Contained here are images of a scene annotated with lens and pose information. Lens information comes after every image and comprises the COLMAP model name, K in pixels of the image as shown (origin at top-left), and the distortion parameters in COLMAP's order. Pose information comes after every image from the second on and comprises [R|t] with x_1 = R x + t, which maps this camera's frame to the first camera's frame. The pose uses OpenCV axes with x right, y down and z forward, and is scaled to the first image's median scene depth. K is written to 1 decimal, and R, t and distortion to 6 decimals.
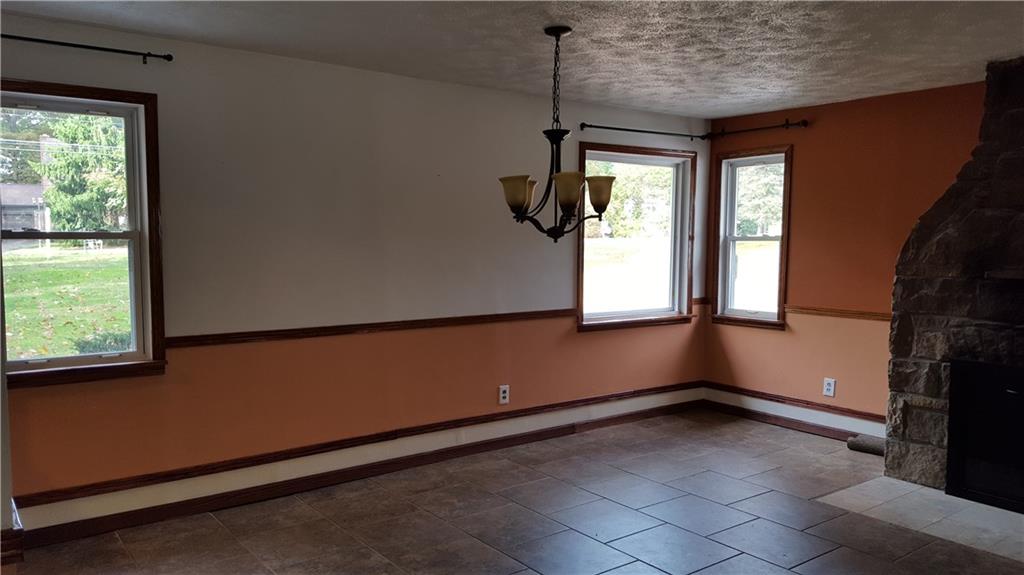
lens RADIAL K [[771.0, 0, 517.4], [0, 771.0, 291.4], [0, 0, 1]] dist [0.276567, -0.410374]
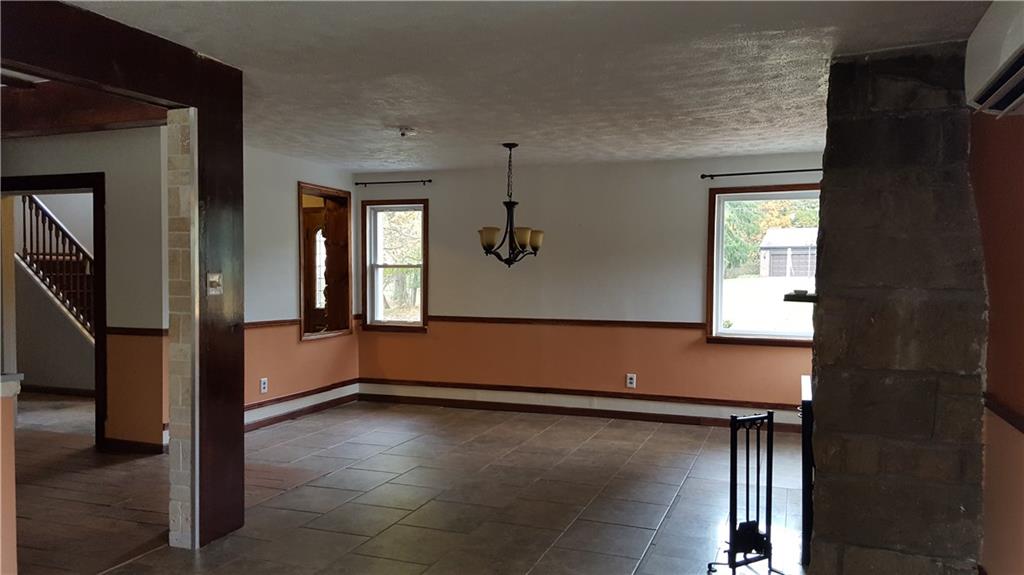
lens RADIAL K [[770.1, 0, 512.0], [0, 770.1, 287.5], [0, 0, 1]] dist [-0.002272, -0.408423]
pose [[0.537526, 0.018996, -0.843033, 1.357732], [-0.060051, 0.998070, -0.015799, 0.004791], [0.841106, 0.059117, 0.537630, 0.119415]]
